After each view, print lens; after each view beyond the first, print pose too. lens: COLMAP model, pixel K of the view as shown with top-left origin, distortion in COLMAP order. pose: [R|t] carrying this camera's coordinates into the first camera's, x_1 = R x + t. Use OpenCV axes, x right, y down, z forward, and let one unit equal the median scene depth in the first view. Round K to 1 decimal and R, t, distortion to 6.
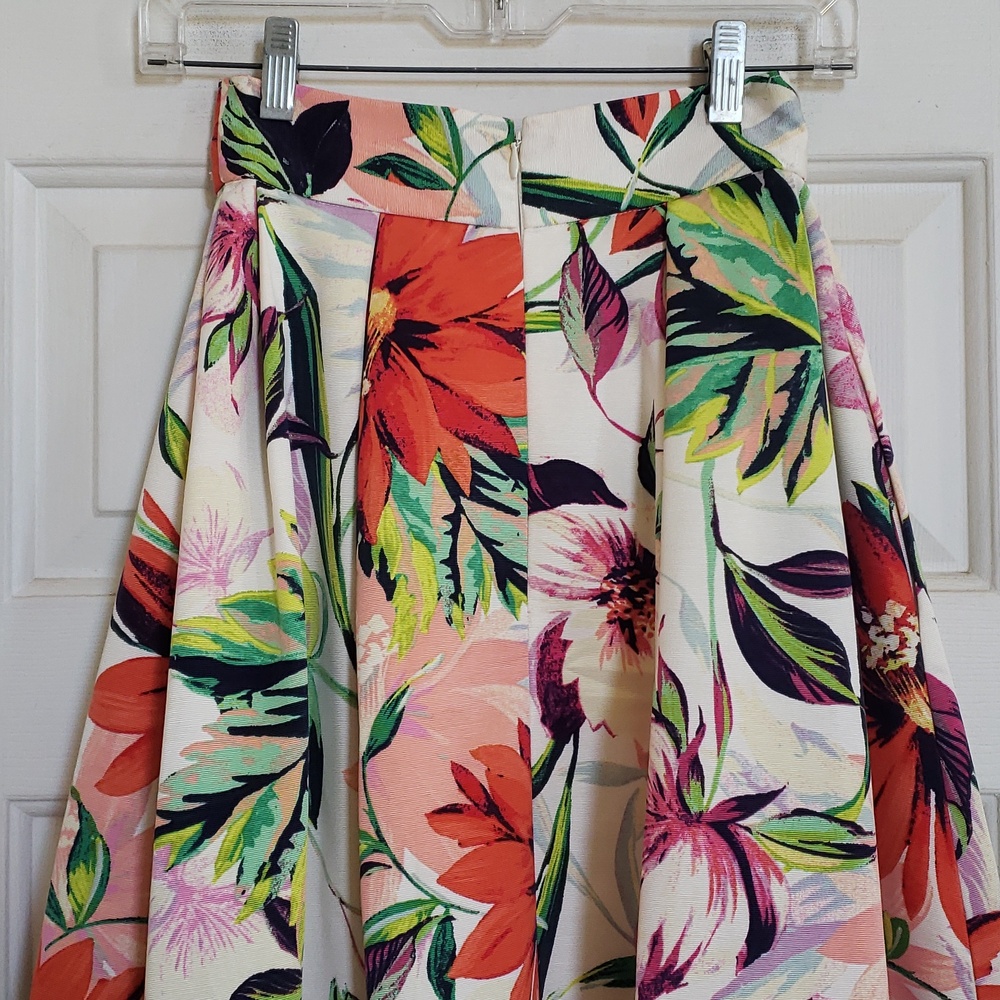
lens RADIAL K [[1669.1, 0, 517.5], [0, 1669.1, 500.3], [0, 0, 1]] dist [0.264025, -0.965698]
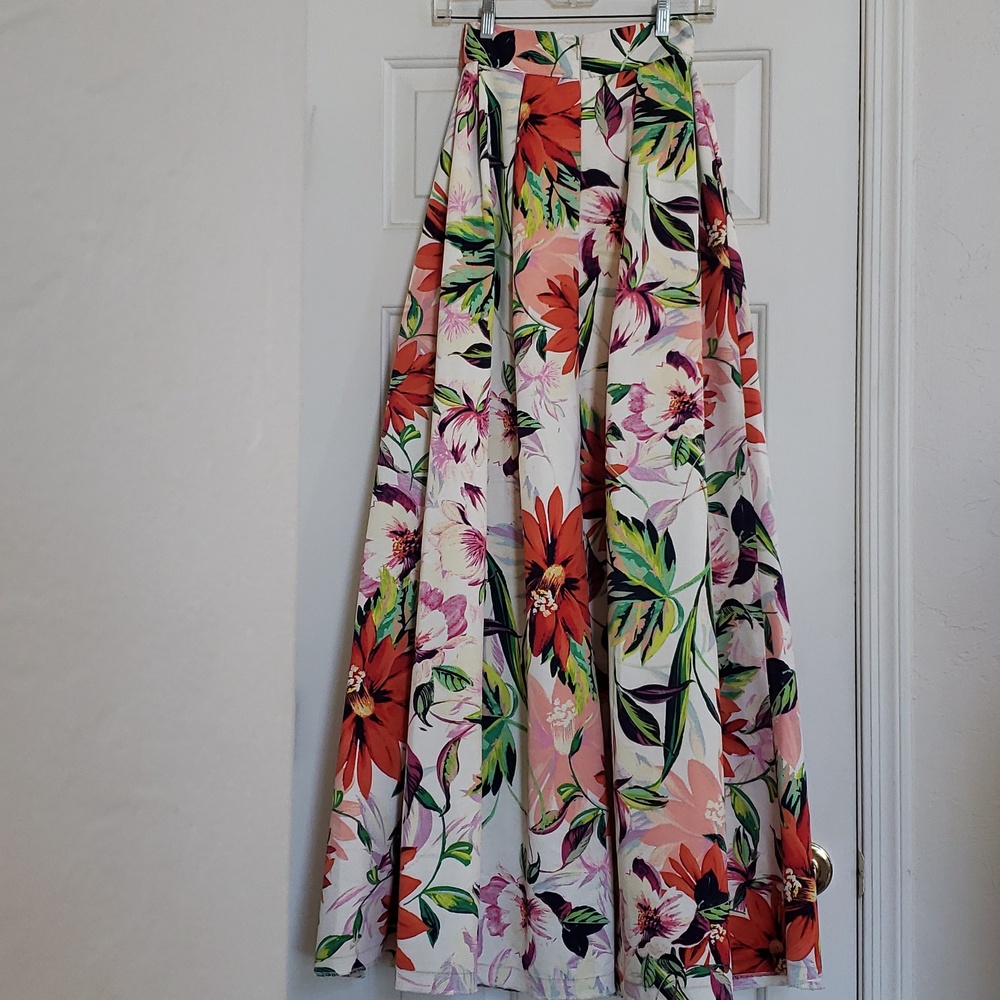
lens RADIAL K [[1669.1, 0, 517.5], [0, 1669.1, 500.3], [0, 0, 1]] dist [0.264025, -0.965698]
pose [[0.992394, 0.015178, -0.122163, 0.239175], [-0.014266, 0.999864, 0.008333, 0.474144], [0.122273, -0.006526, 0.992475, -1.618663]]
